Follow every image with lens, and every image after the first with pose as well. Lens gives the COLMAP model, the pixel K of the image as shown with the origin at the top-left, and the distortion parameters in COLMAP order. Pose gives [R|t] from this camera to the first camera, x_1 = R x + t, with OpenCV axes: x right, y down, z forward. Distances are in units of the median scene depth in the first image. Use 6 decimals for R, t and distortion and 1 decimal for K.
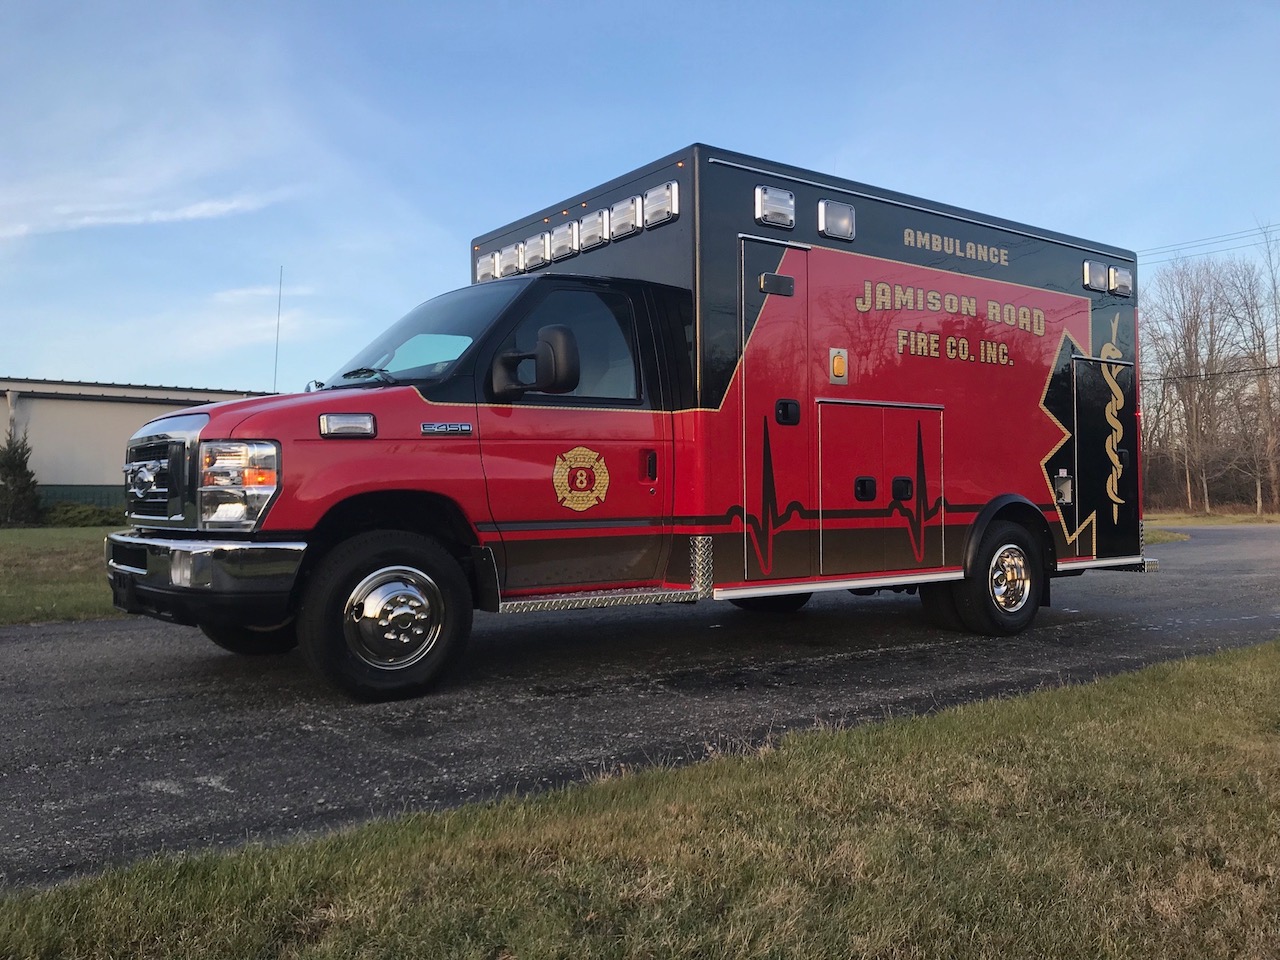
lens RADIAL K [[1050.4, 0, 638.3], [0, 1050.4, 476.4], [0, 0, 1]] dist [0.026076, -0.041801]
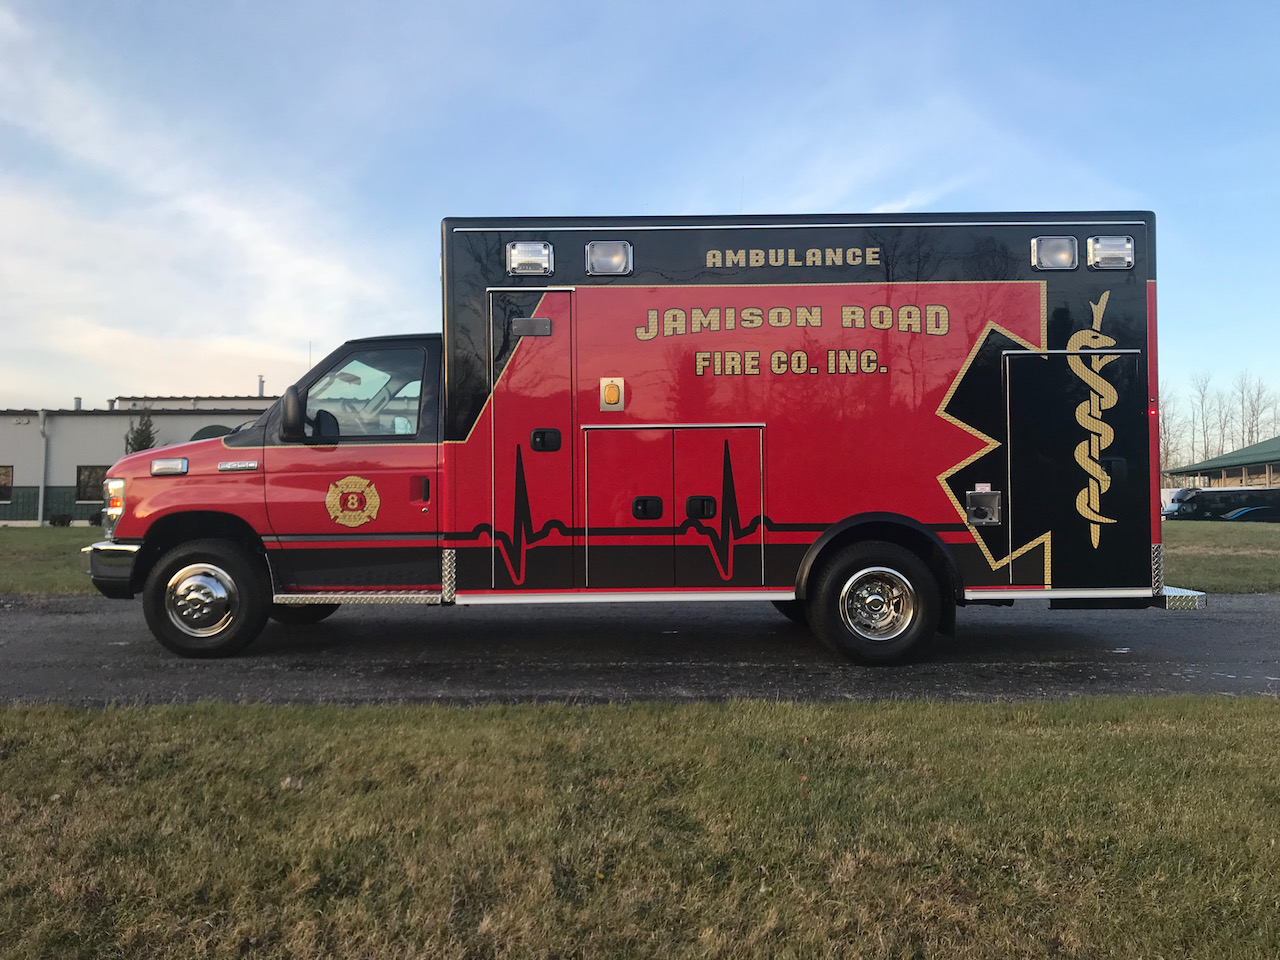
lens RADIAL K [[1039.8, 0, 640.0], [0, 1039.8, 480.0], [0, 0, 1]] dist [0.152035, -0.385572]
pose [[0.805767, -0.003138, -0.592224, 0.775373], [0.012928, 0.999841, 0.012293, -0.027394], [0.592091, -0.017561, 0.805680, 0.142629]]
